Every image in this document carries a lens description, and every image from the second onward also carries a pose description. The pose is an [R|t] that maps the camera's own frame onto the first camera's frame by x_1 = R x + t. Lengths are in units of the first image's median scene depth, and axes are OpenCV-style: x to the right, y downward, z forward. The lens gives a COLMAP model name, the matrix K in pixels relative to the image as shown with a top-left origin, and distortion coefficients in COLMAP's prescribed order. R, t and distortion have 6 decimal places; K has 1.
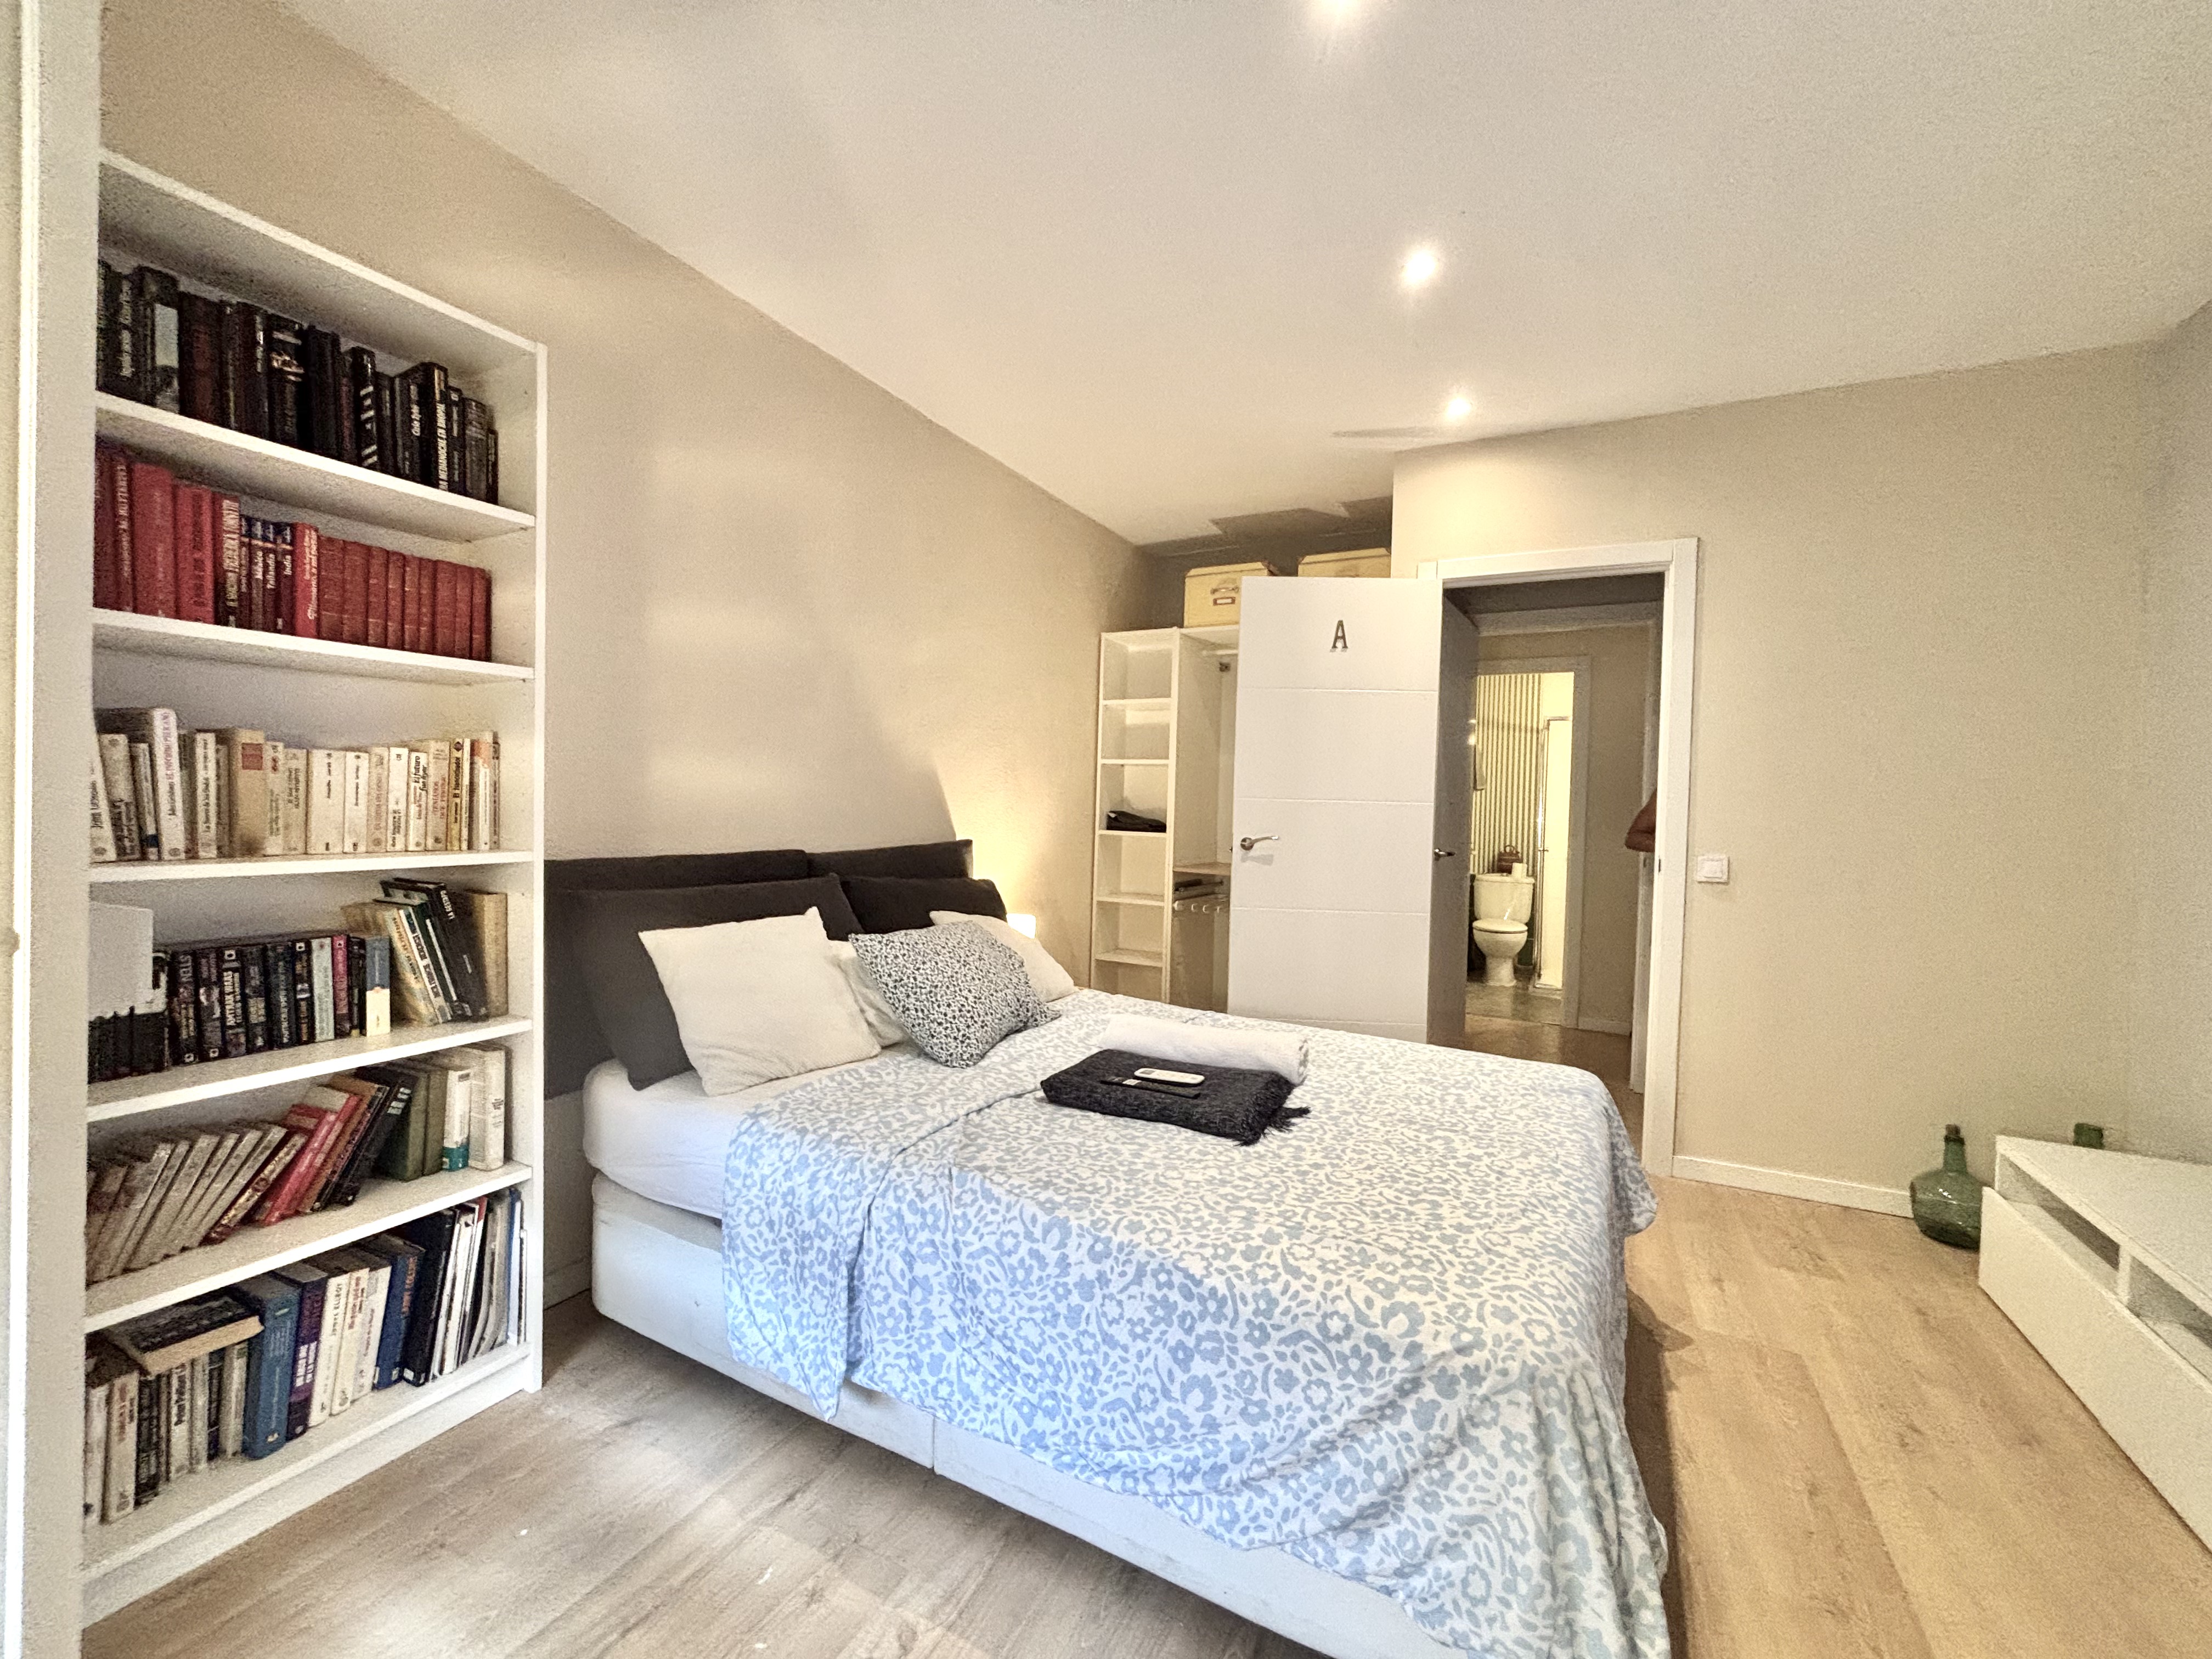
lens RADIAL K [[895.1, 0, 1106.4], [0, 895.1, 828.1], [0, 0, 1]] dist [0.002356, 0.001414]
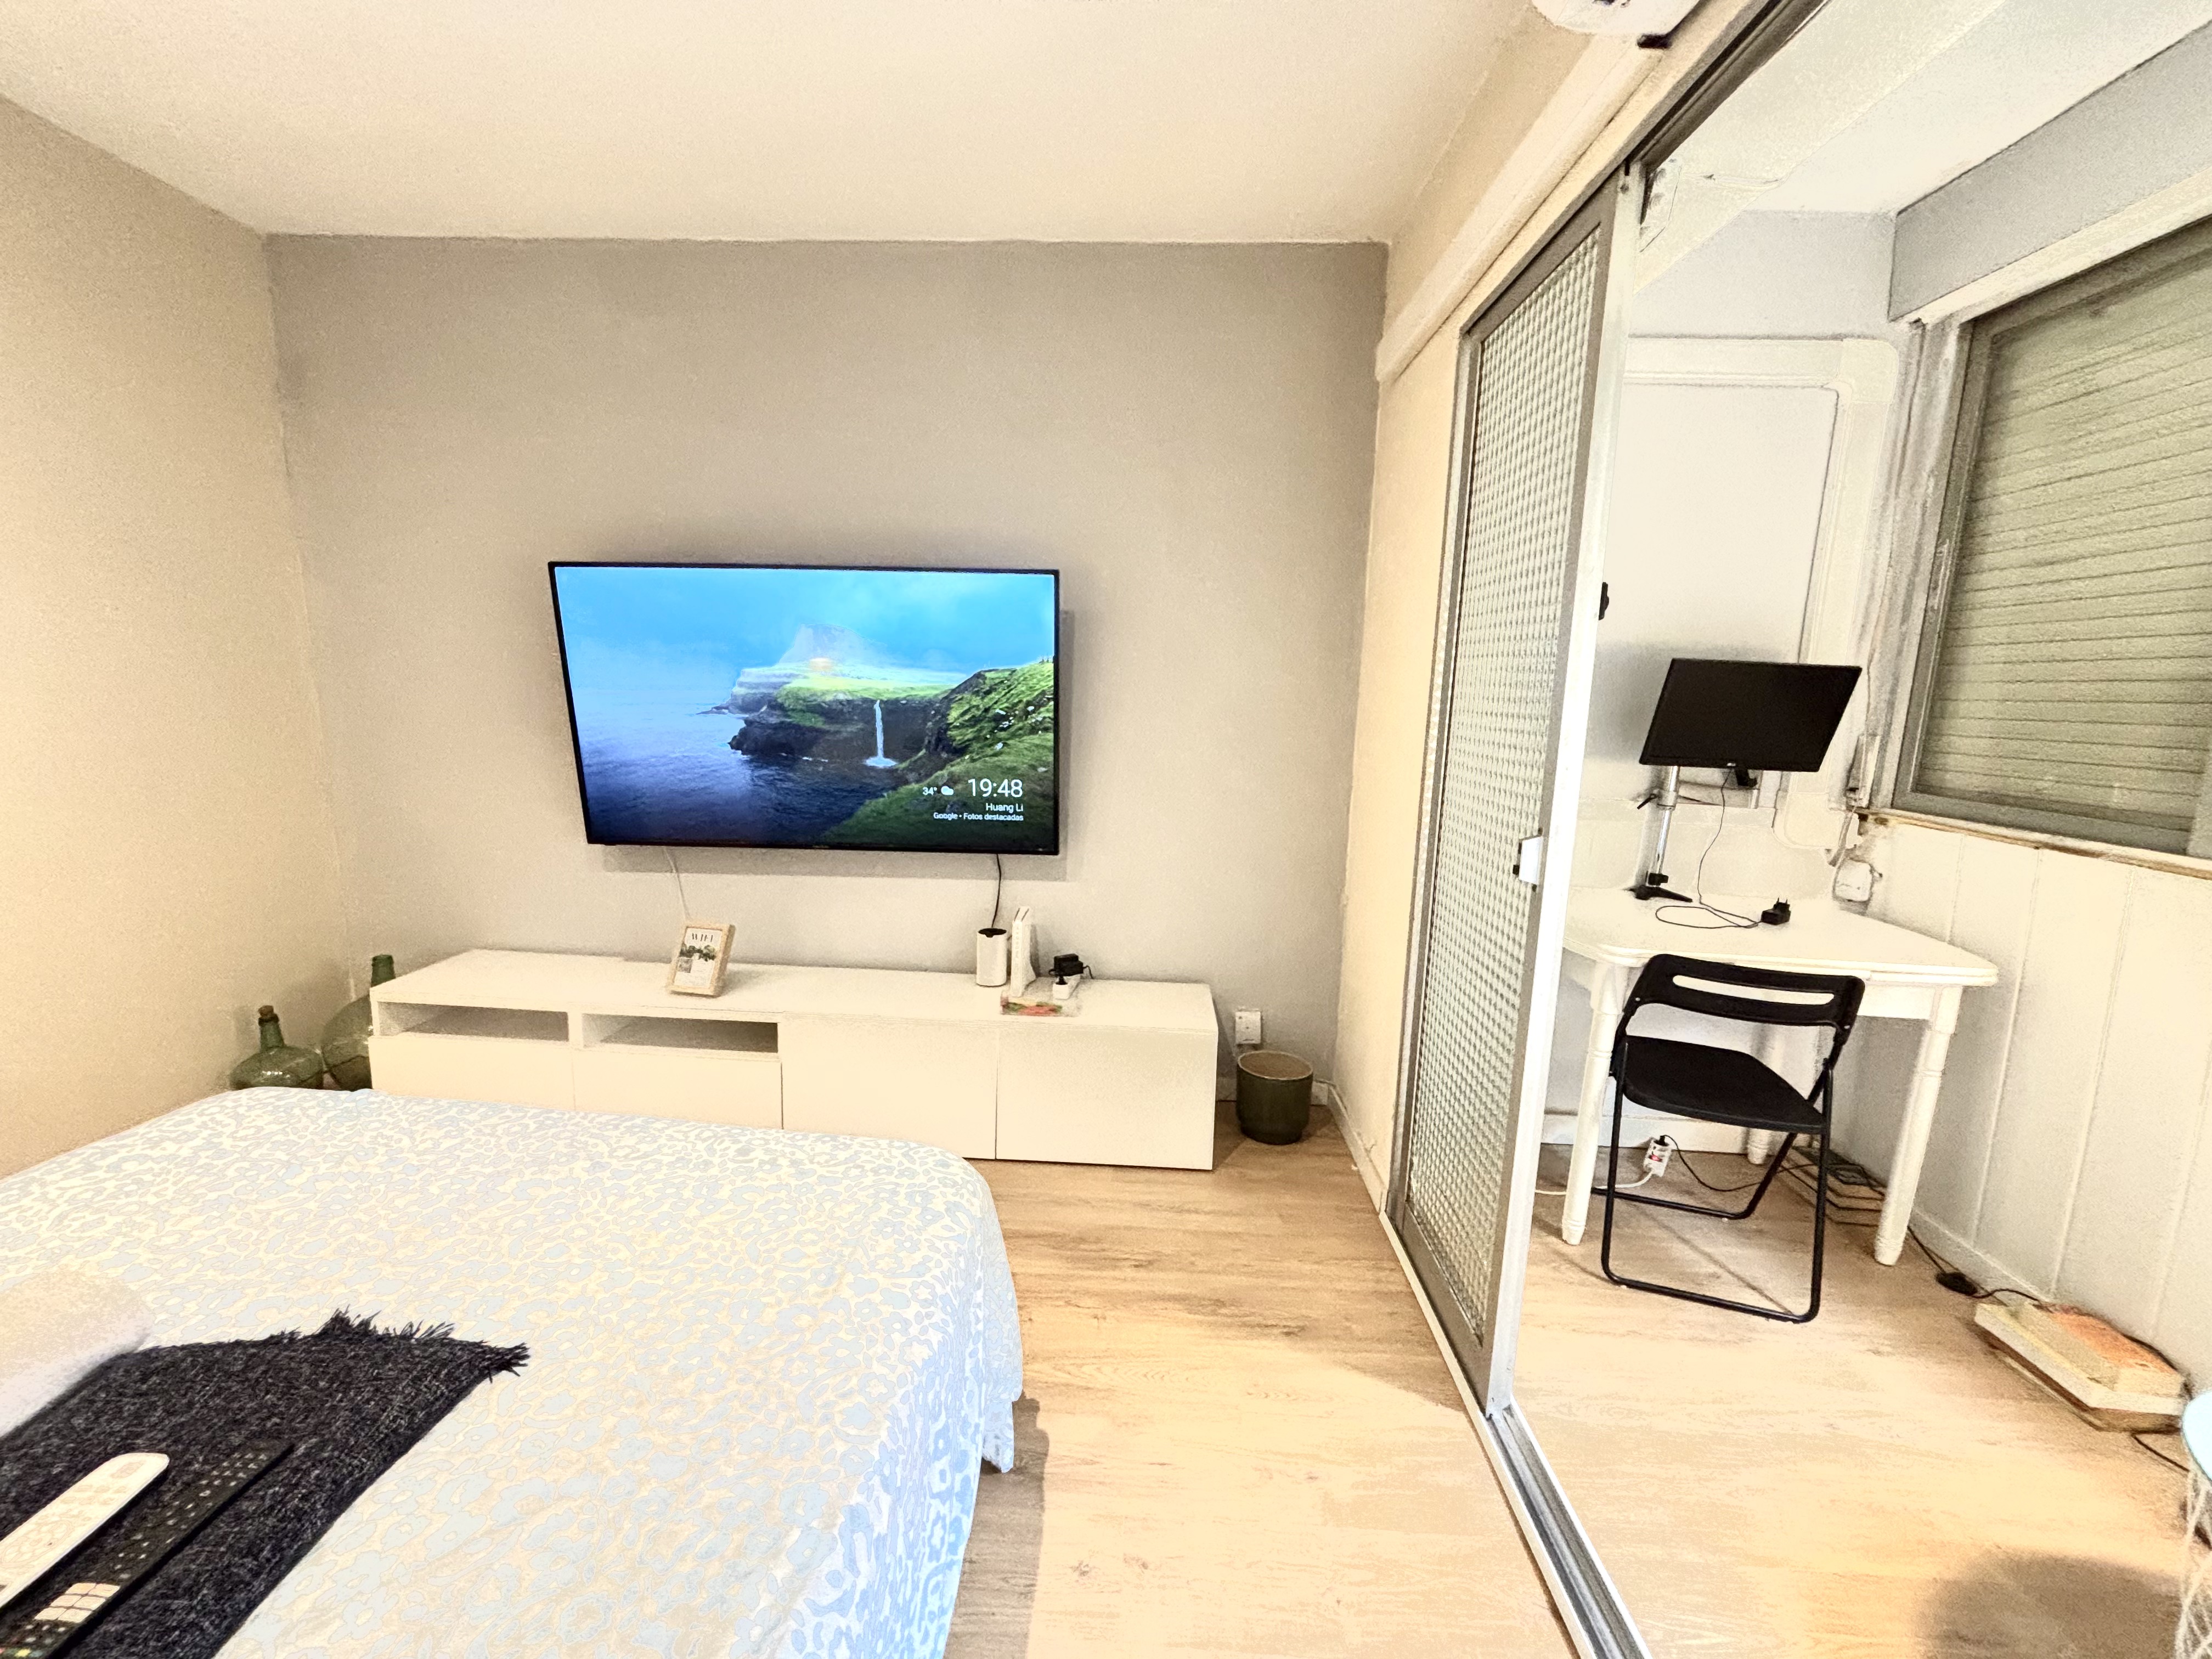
lens RADIAL K [[895.1, 0, 1112.0], [0, 895.1, 823.7], [0, 0, 1]] dist [0.002356, 0.001414]
pose [[-0.418088, -0.177107, 0.890974, -0.400629], [-0.025917, 0.982737, 0.183186, -0.100575], [-0.908037, 0.053497, -0.415461, 0.721226]]
